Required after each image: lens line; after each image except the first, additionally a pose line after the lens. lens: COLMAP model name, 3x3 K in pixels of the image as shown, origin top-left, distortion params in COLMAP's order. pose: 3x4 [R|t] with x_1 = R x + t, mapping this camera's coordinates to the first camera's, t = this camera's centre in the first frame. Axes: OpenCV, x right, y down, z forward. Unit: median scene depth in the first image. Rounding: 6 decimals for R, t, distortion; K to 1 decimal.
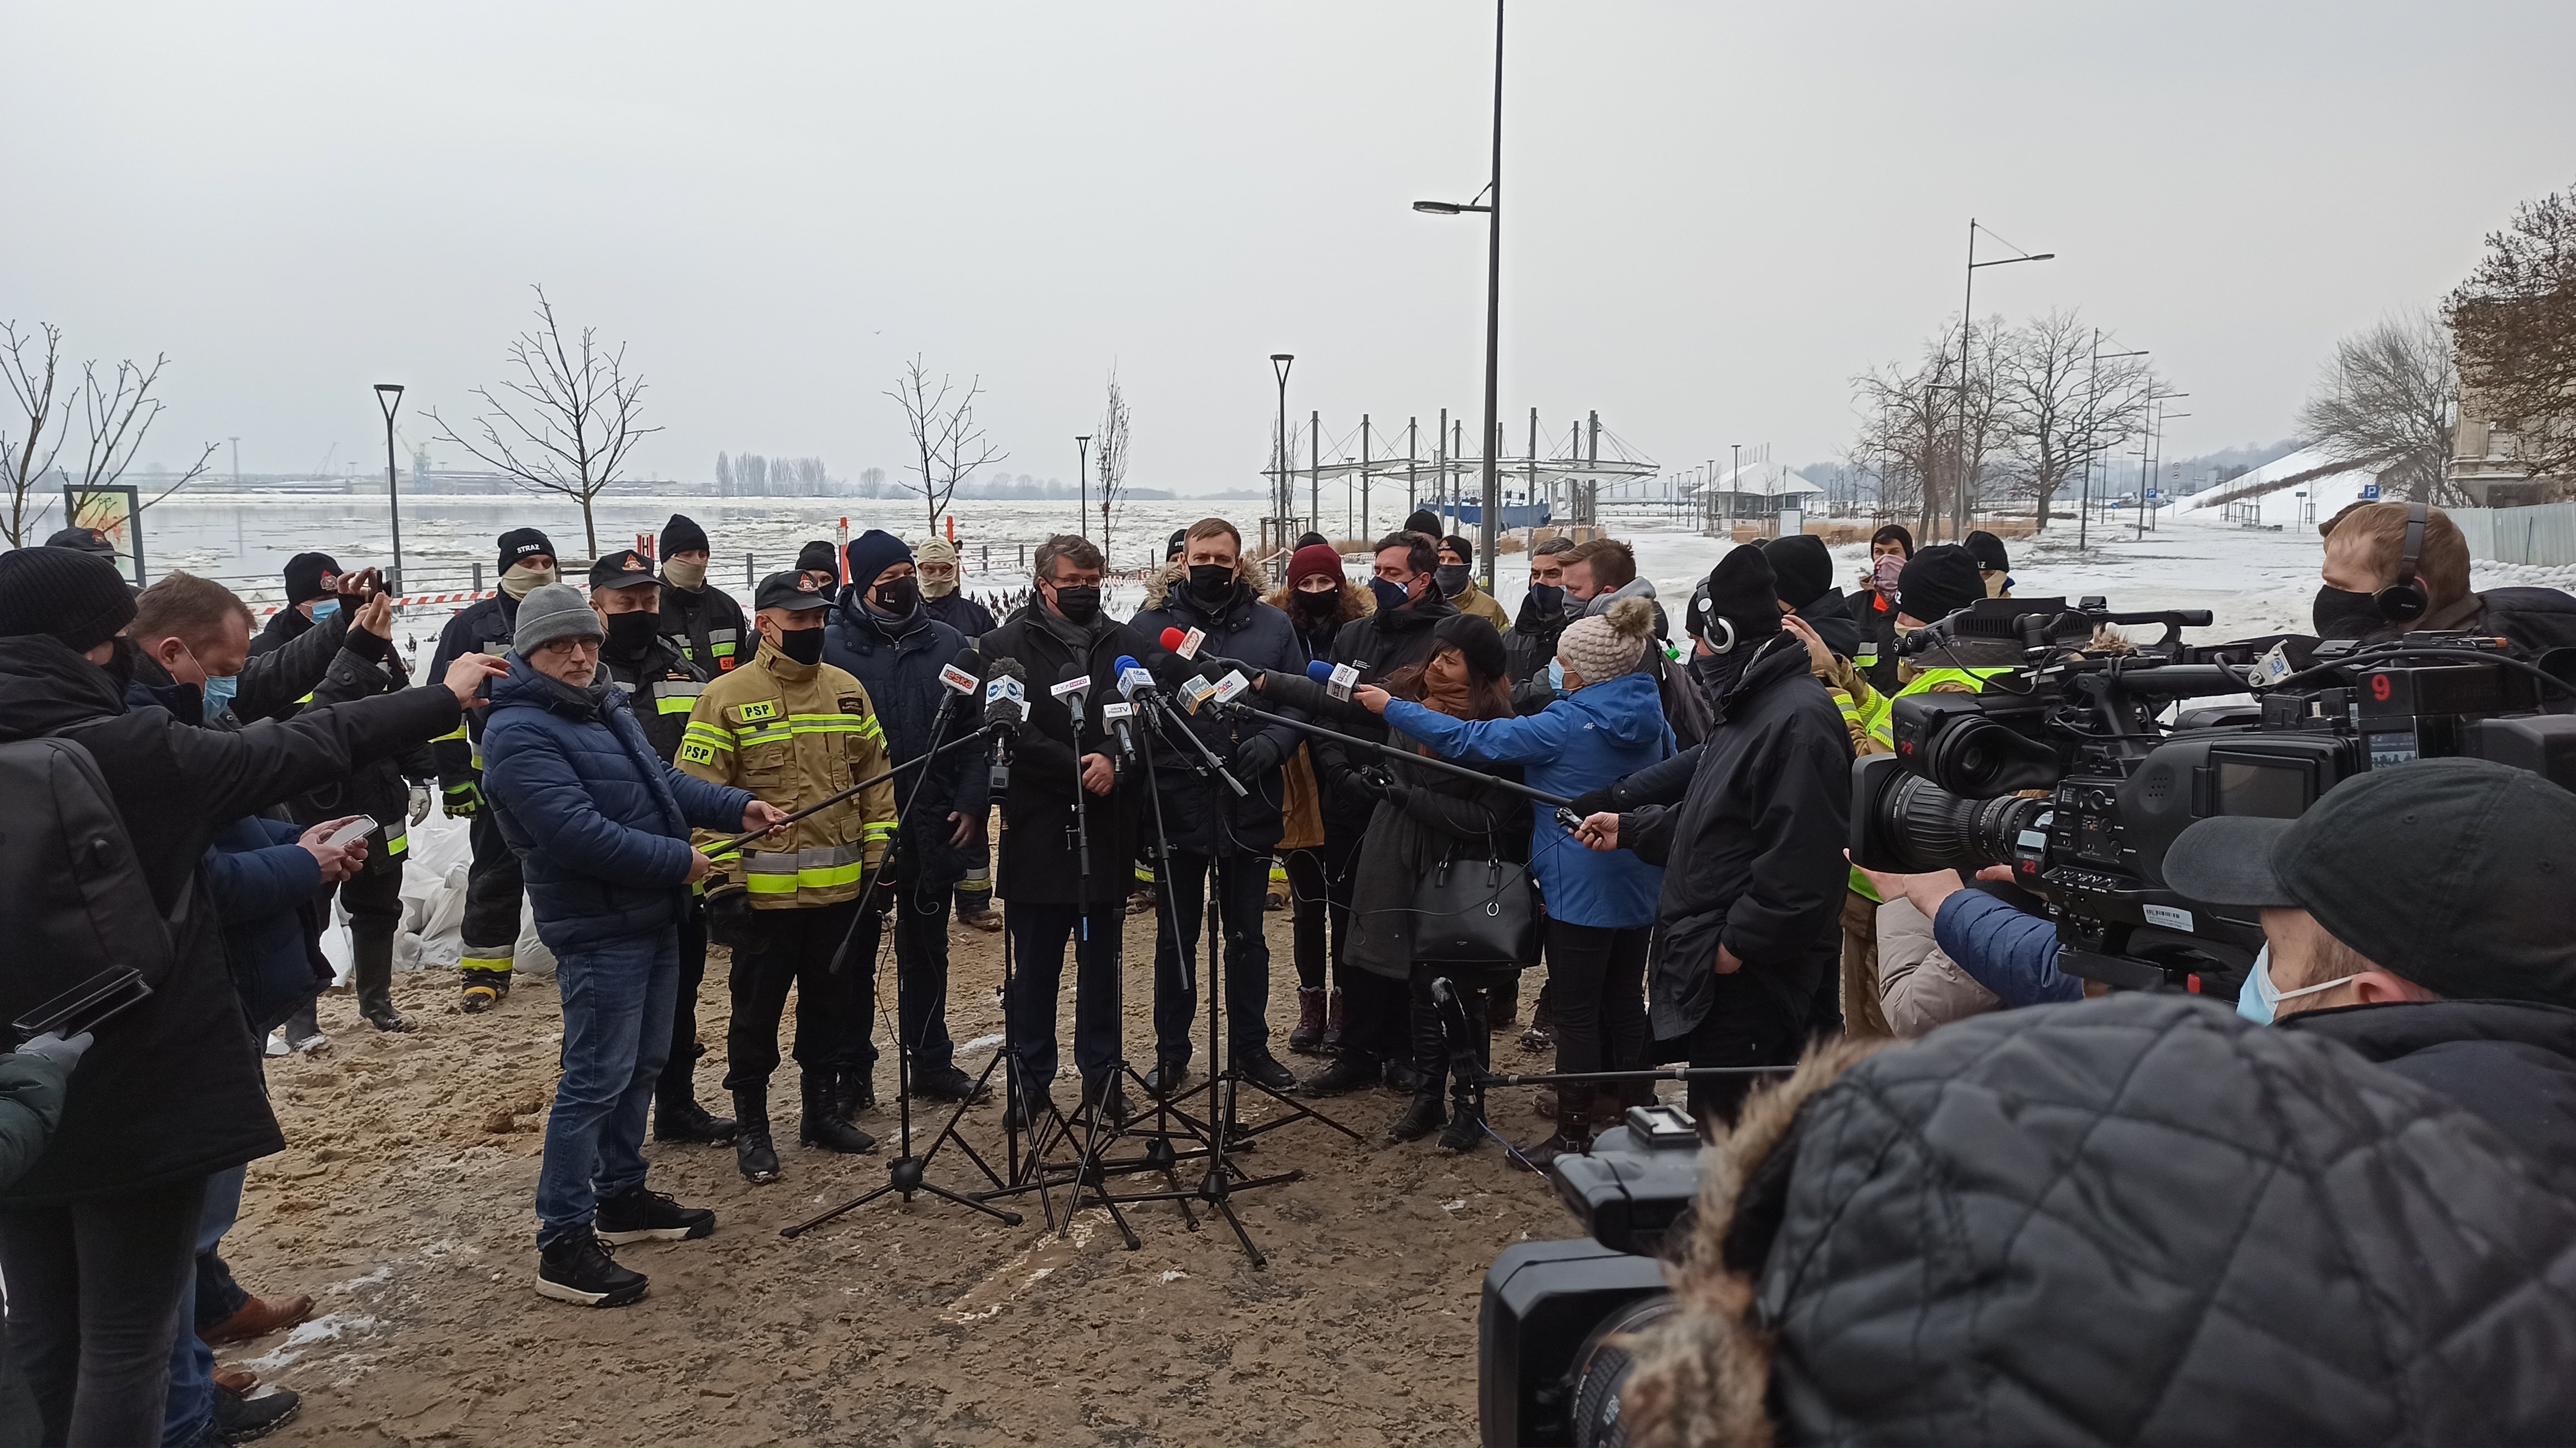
lens RADIAL K [[1953.1, 0, 1288.0], [0, 1953.1, 724.0], [0, 0, 1]] dist [0.077428, -0.094837]
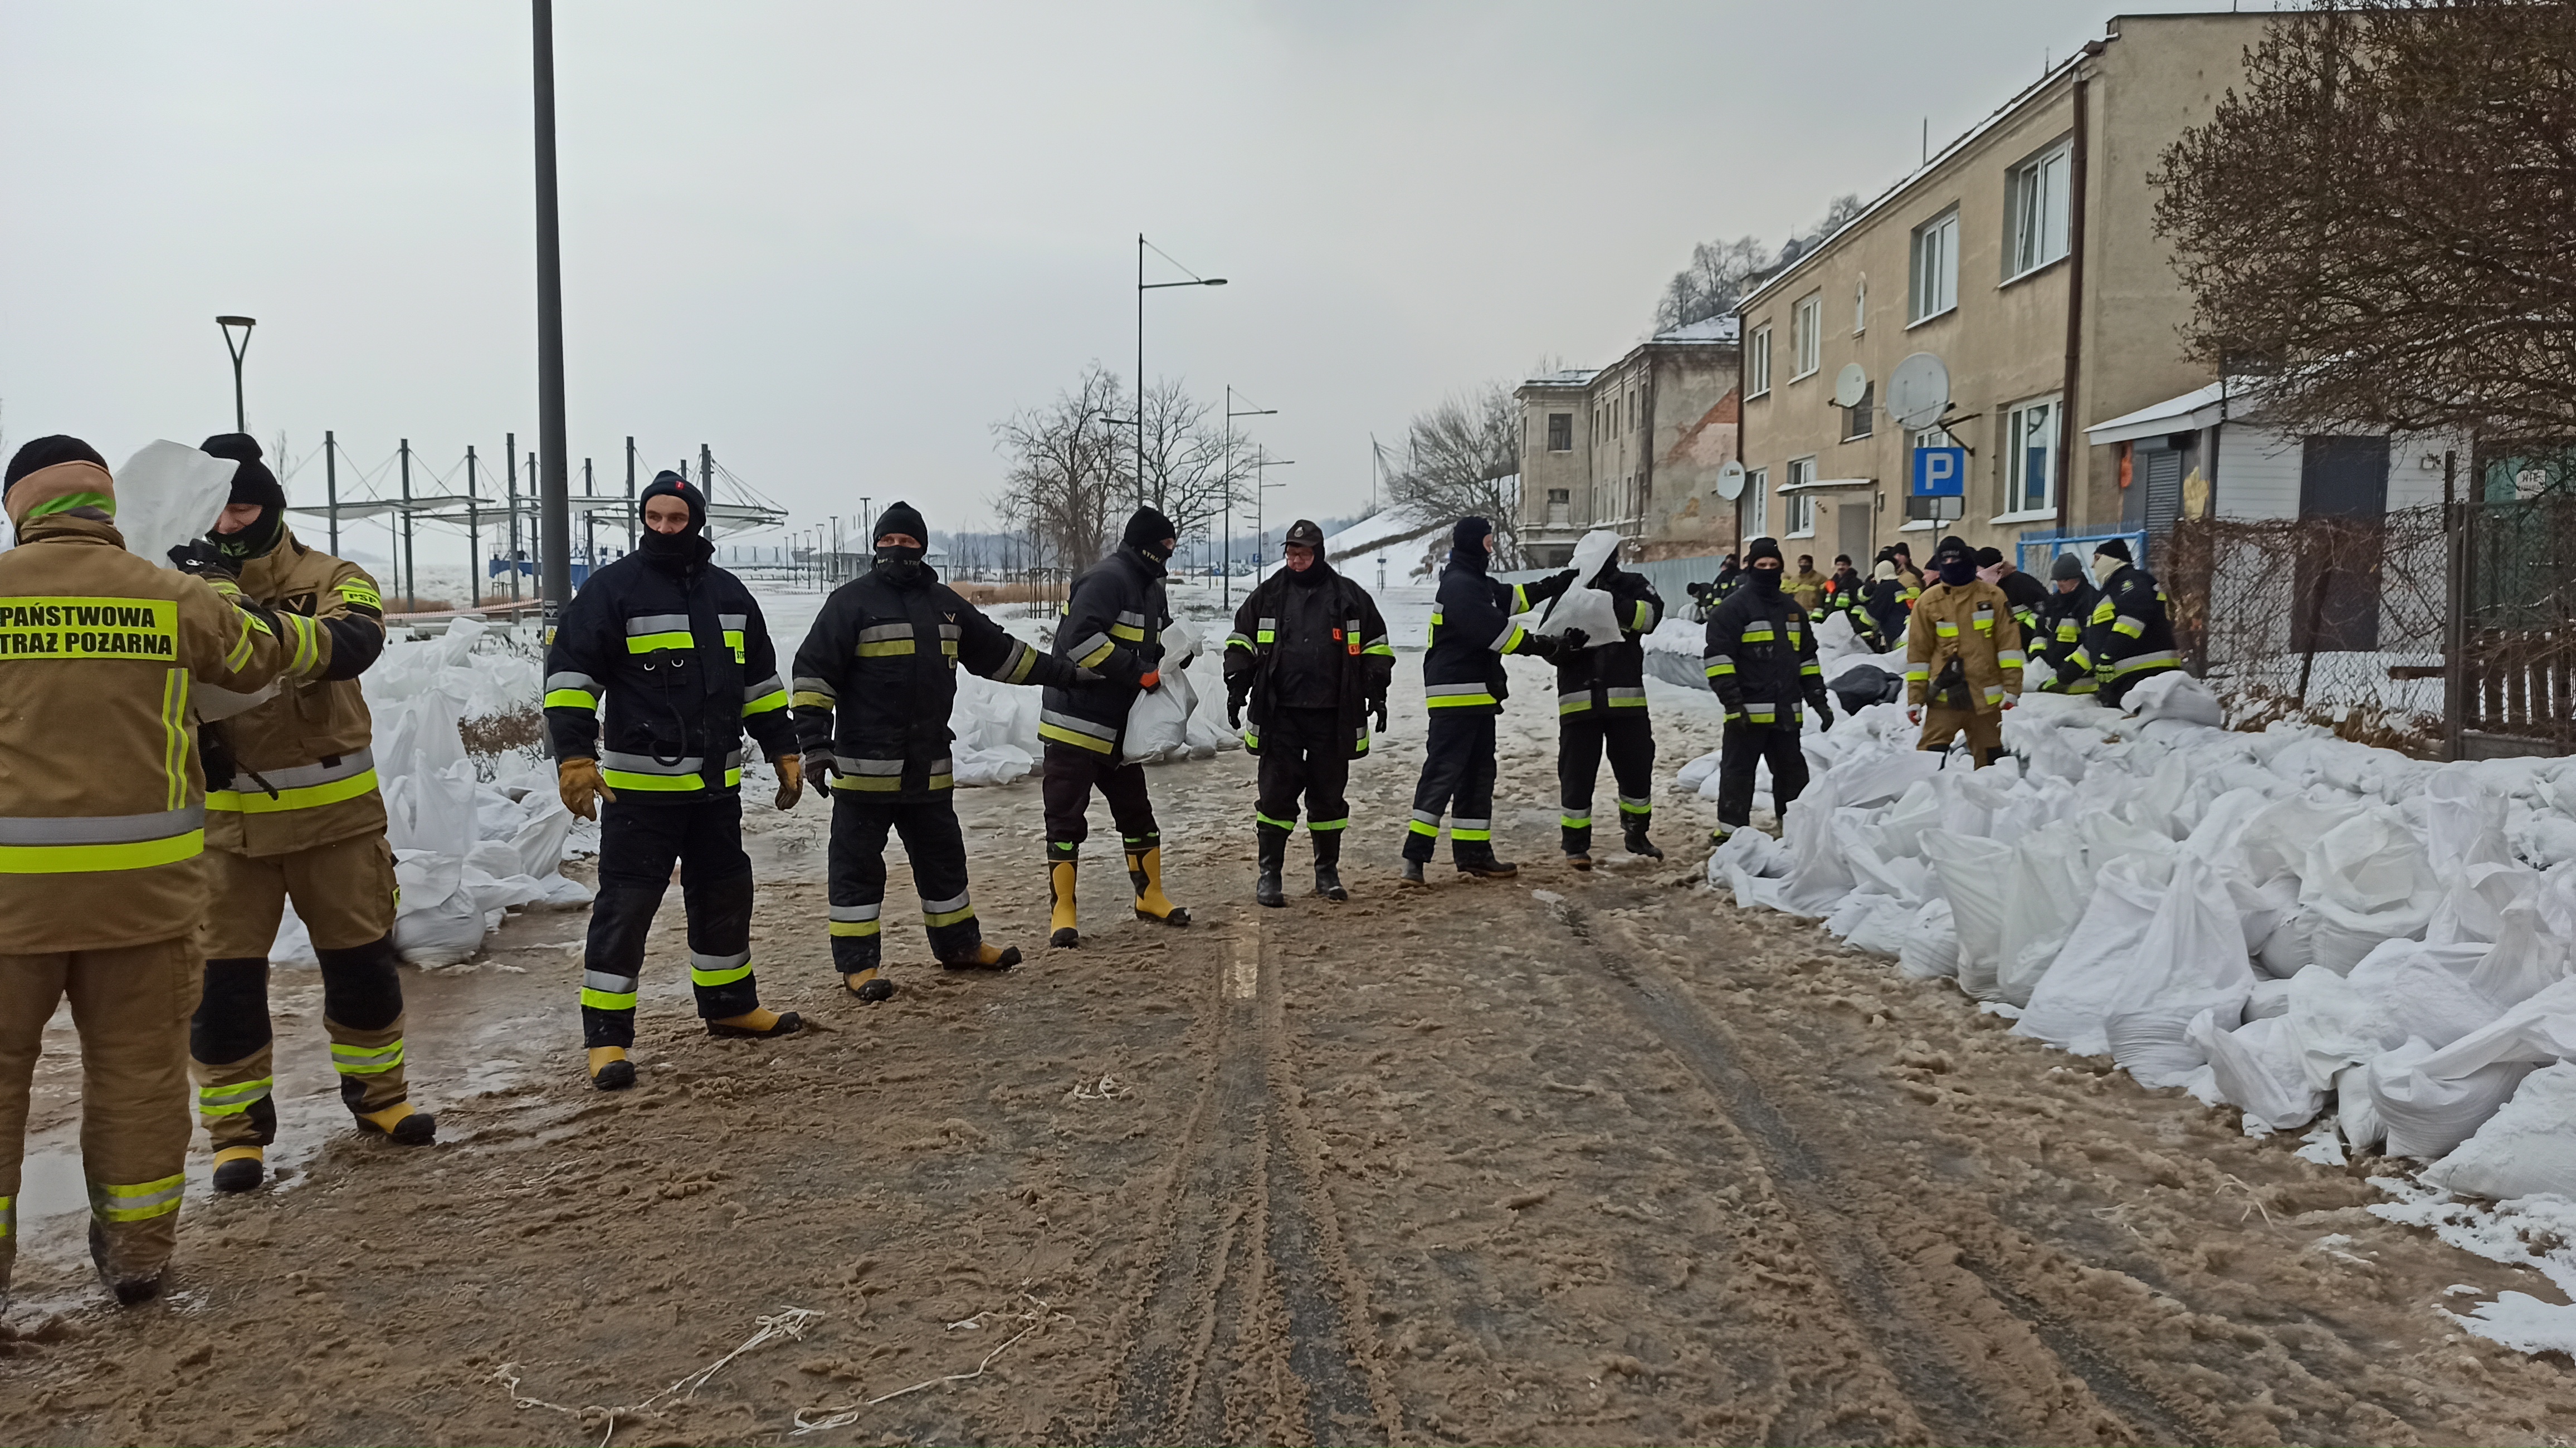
lens RADIAL K [[1953.1, 0, 1288.0], [0, 1953.1, 724.0], [0, 0, 1]] dist [0.077428, -0.094837]
pose [[0.902975, -0.032294, 0.428478, 0.114340], [0.047124, 0.998600, -0.024044, -0.061108], [-0.427101, 0.041903, 0.903232, 0.978417]]
